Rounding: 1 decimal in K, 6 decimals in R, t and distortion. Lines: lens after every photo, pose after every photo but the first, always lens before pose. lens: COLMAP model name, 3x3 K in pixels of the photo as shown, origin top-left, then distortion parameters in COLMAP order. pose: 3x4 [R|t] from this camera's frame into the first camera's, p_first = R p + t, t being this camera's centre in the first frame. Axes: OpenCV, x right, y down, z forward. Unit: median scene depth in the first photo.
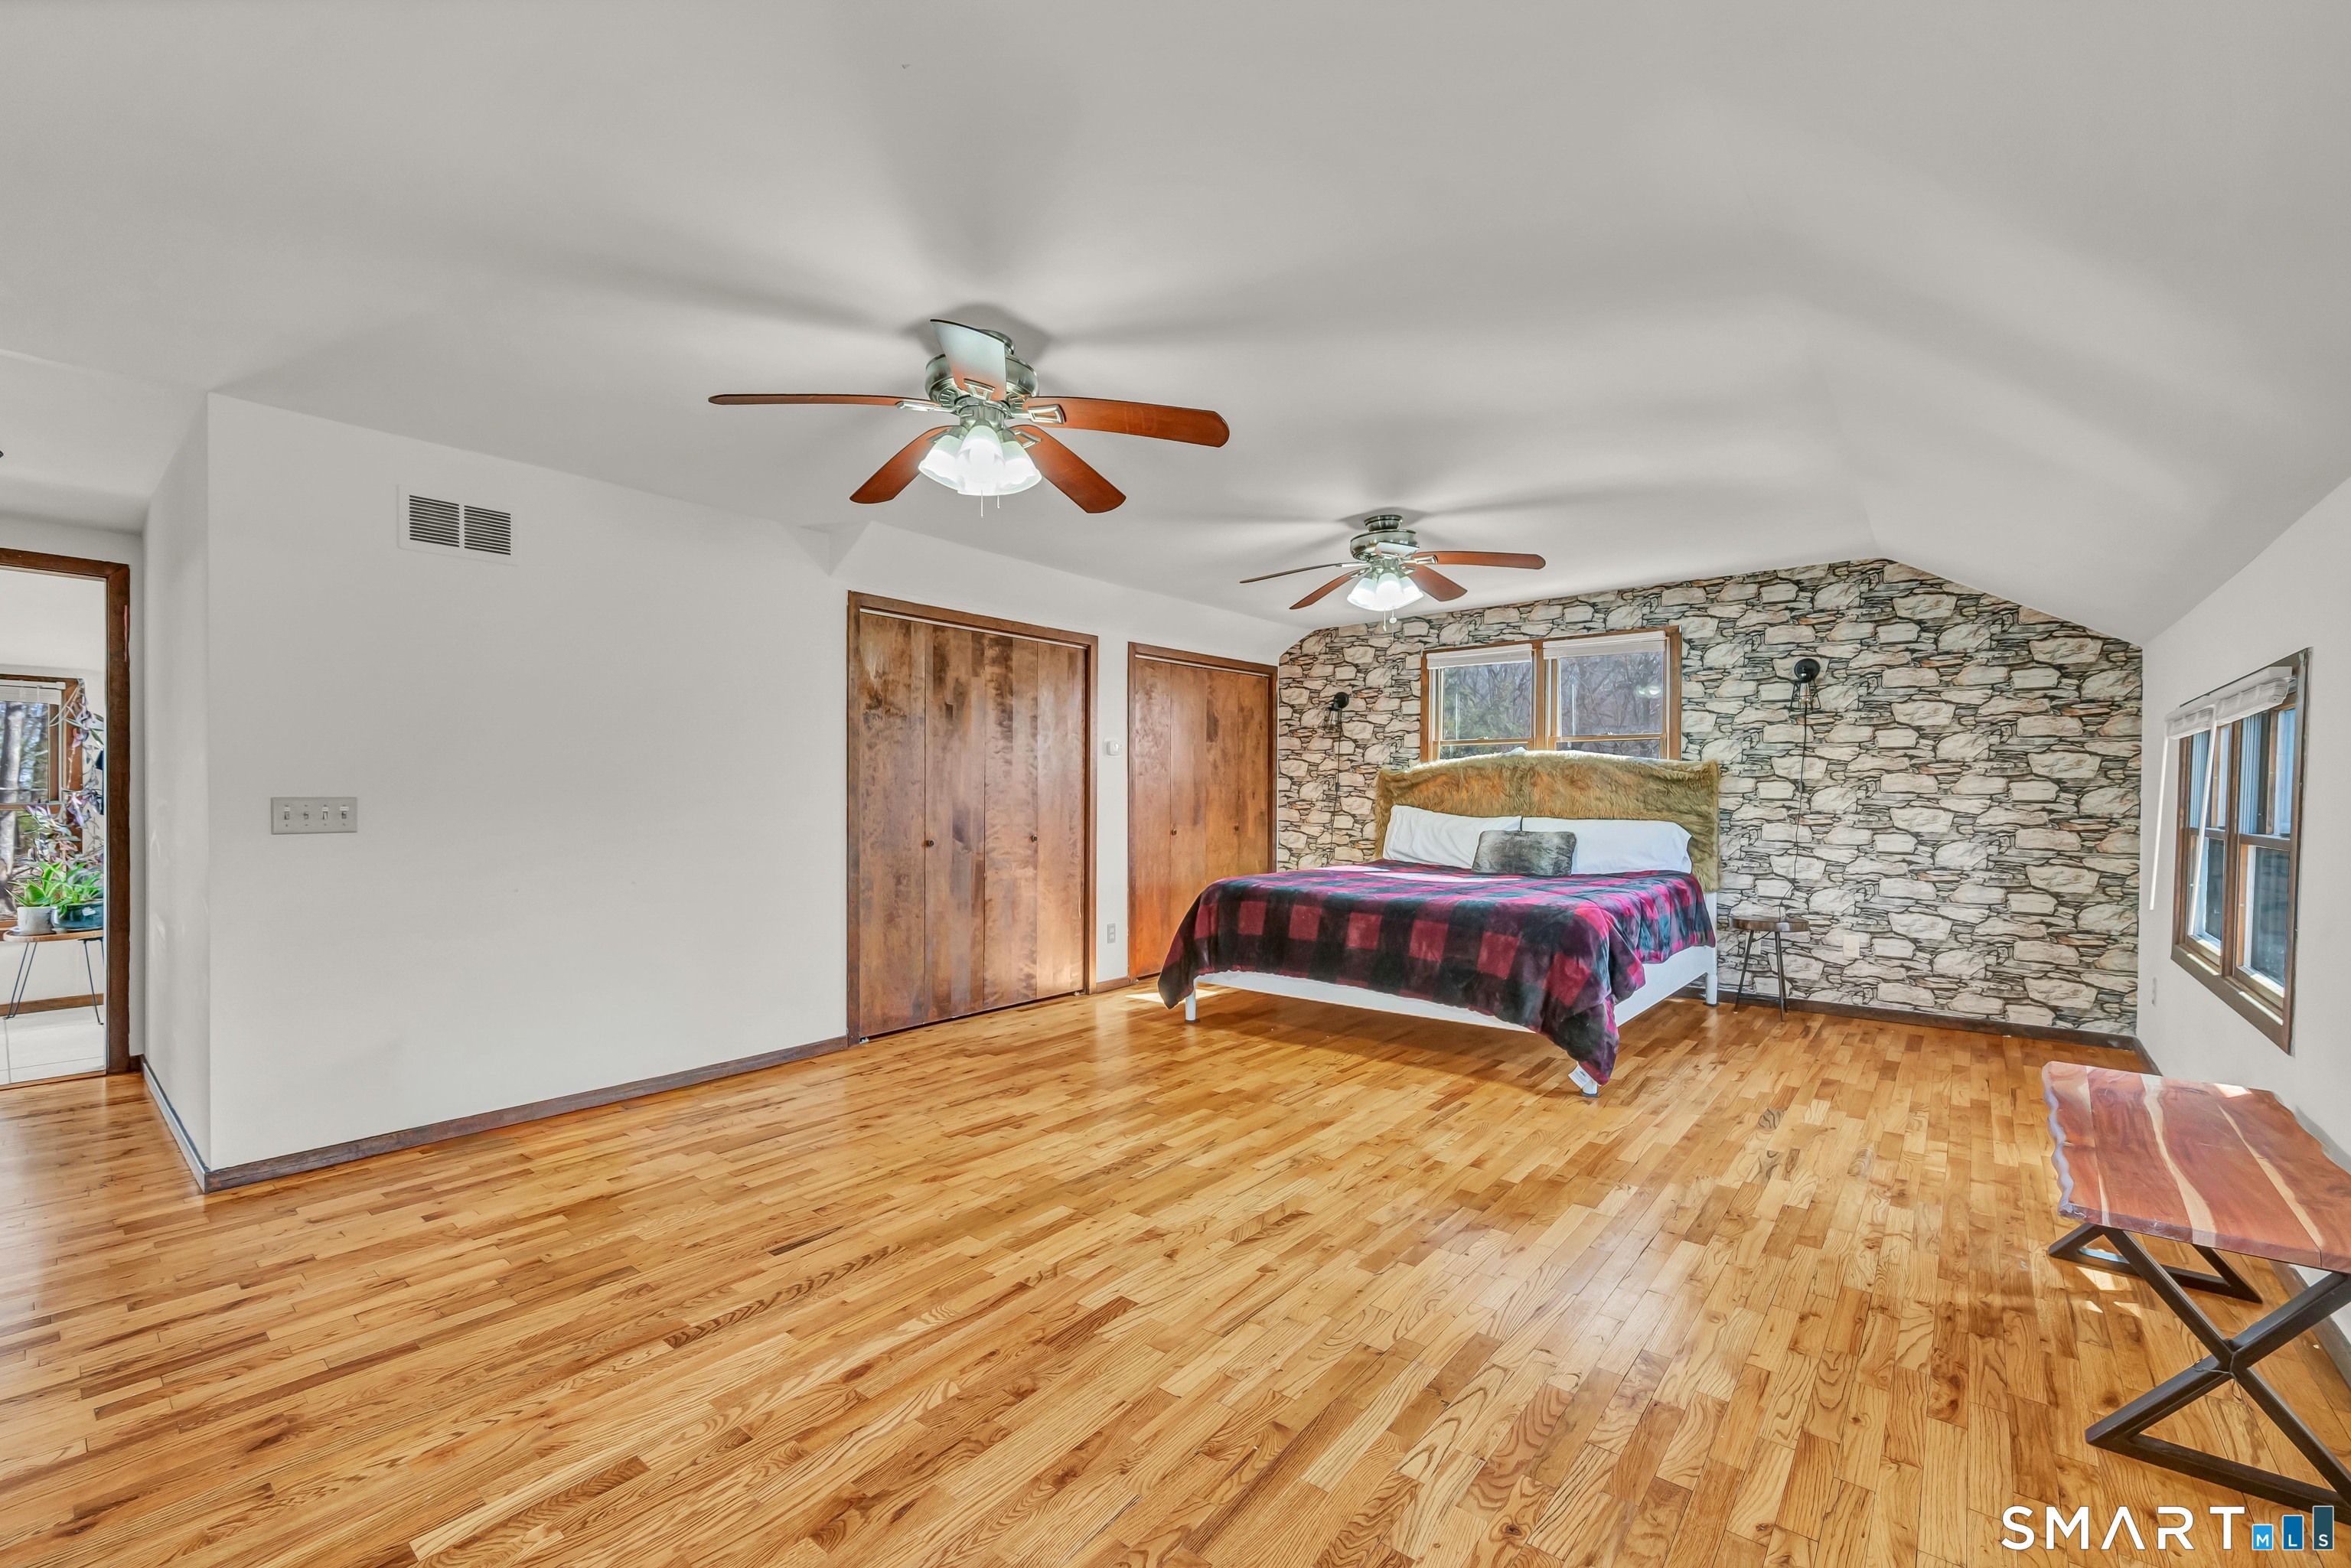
lens RADIAL K [[934.7, 0, 1172.9], [0, 934.7, 795.9], [0, 0, 1]] dist [-0.001241, -0.000340]
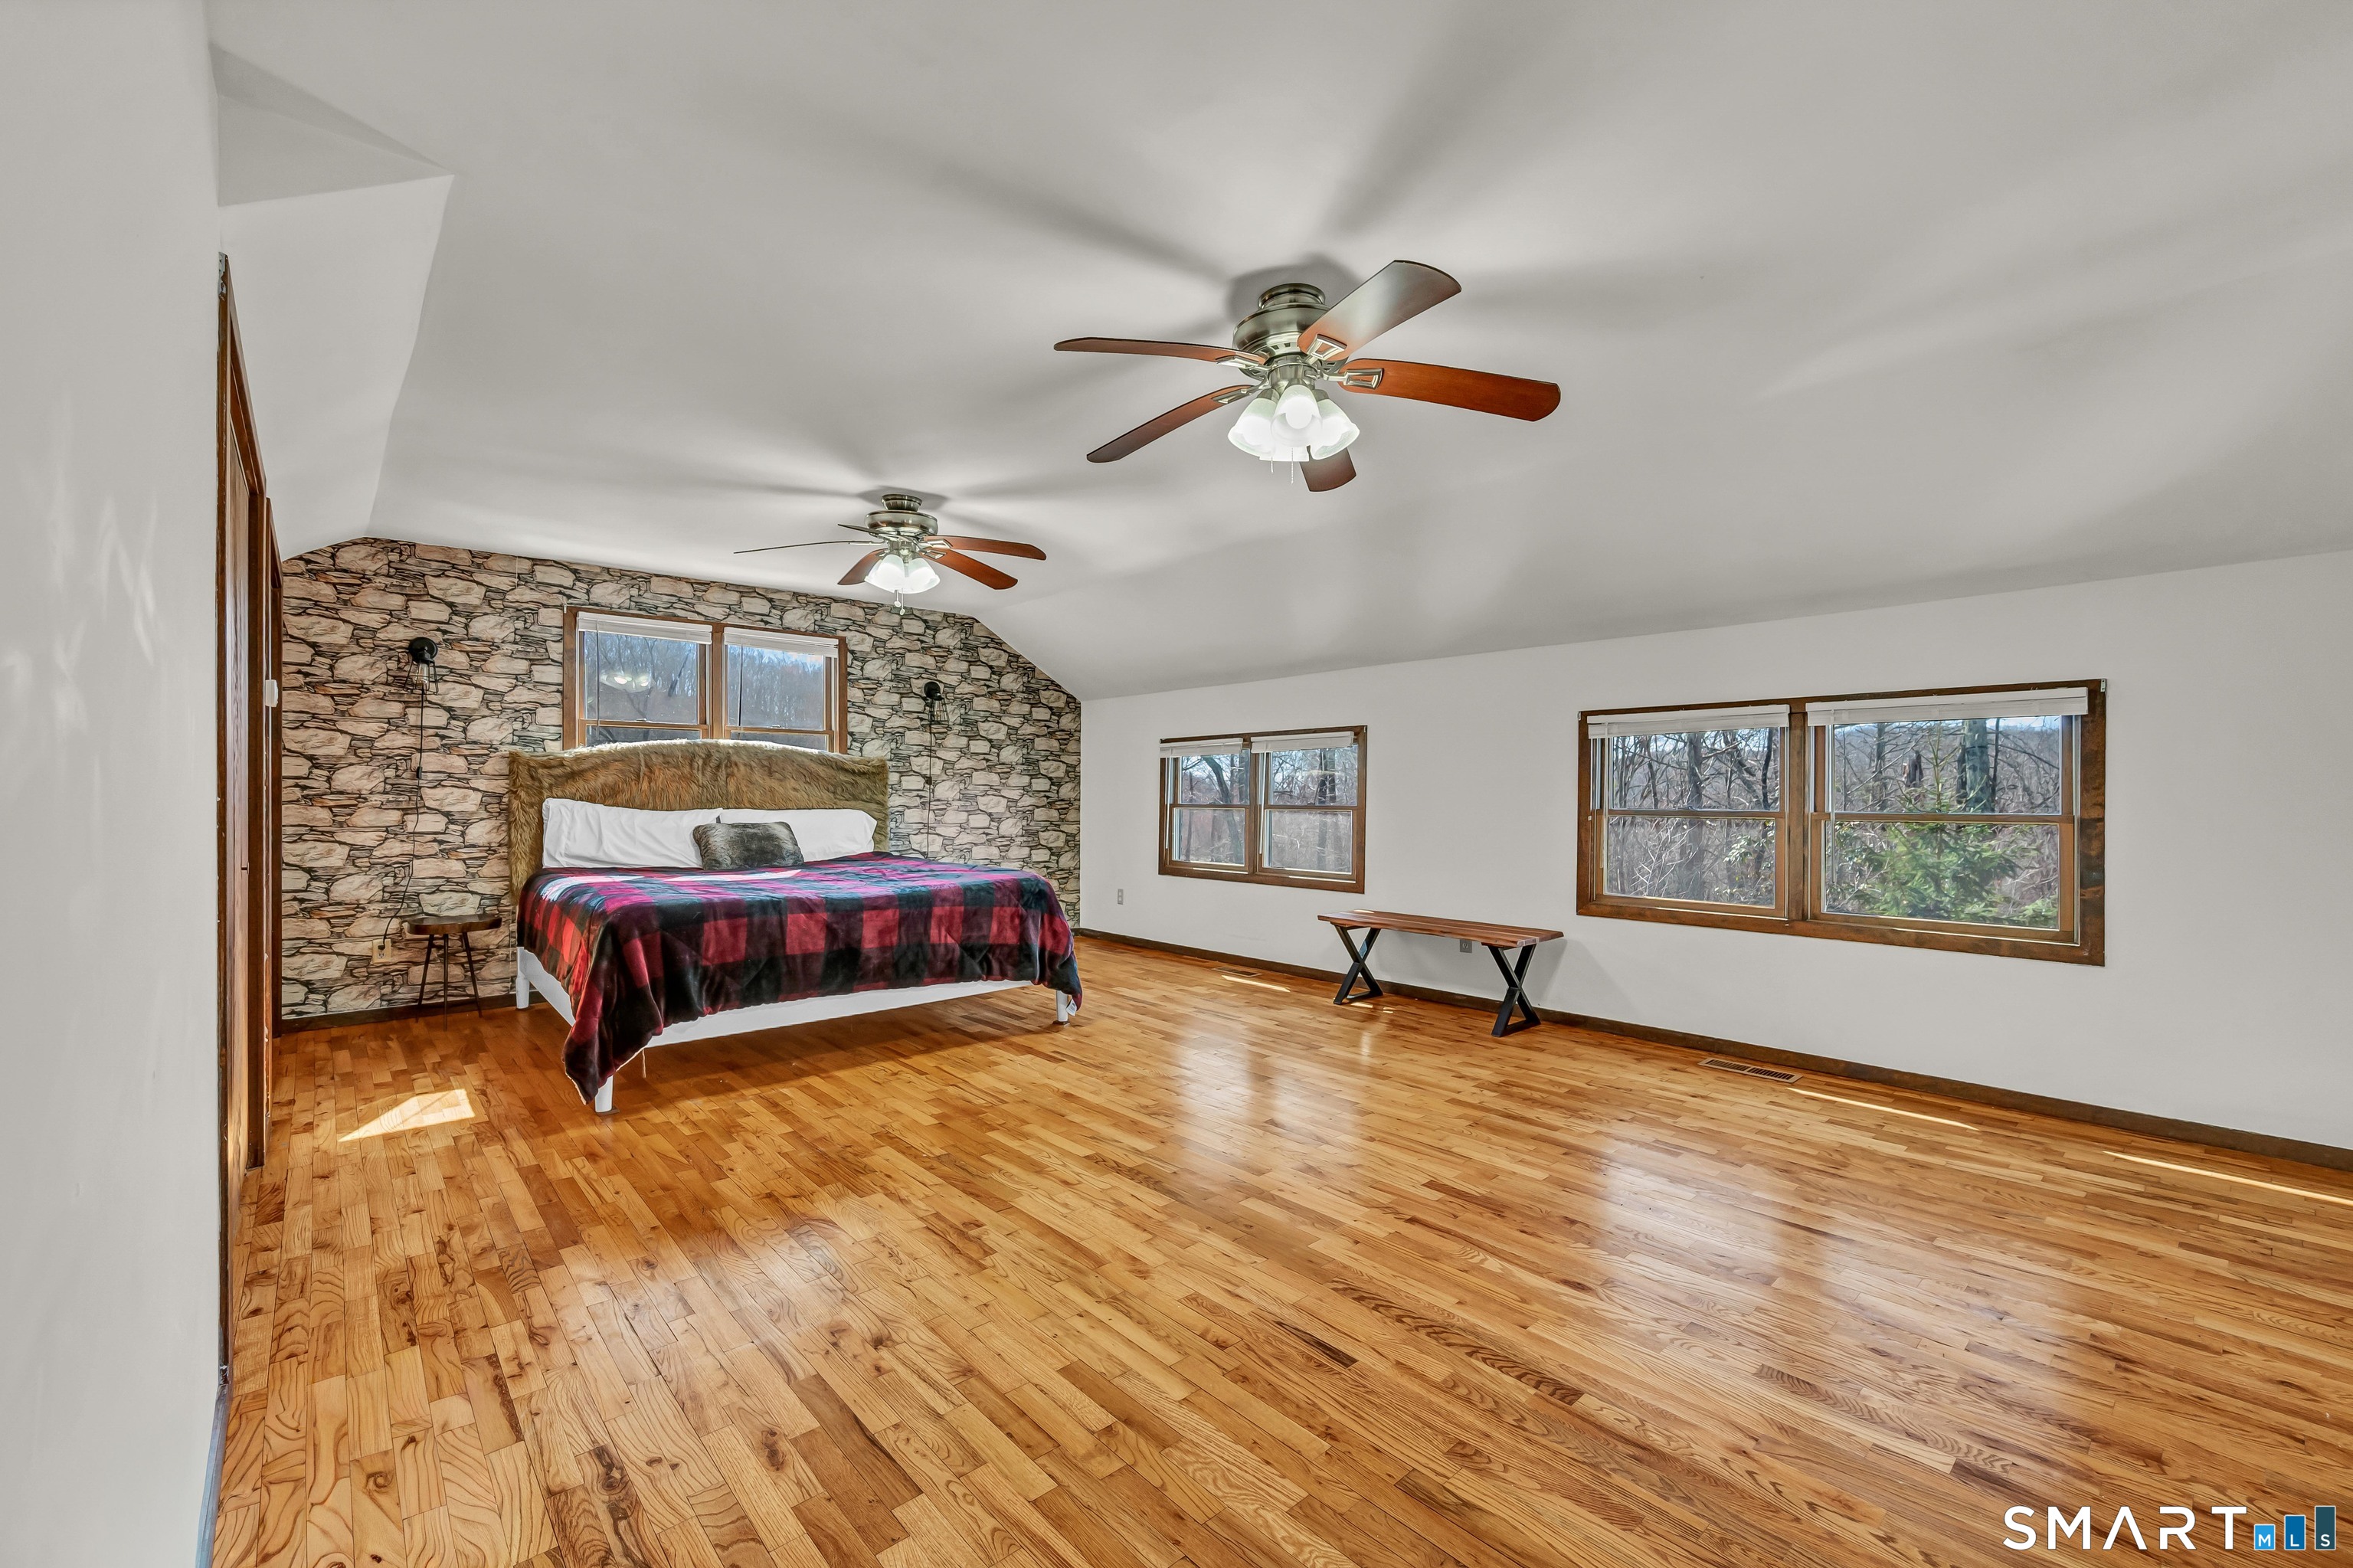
lens RADIAL K [[921.3, 0, 1173.9], [0, 921.3, 784.8], [0, 0, 1]] dist [-0.001178, -0.000241]
pose [[0.198503, 0.006445, 0.980079, -0.650194], [0.000250, 0.999978, -0.006626, 0.006507], [-0.980100, 0.001560, 0.198497, 0.531223]]
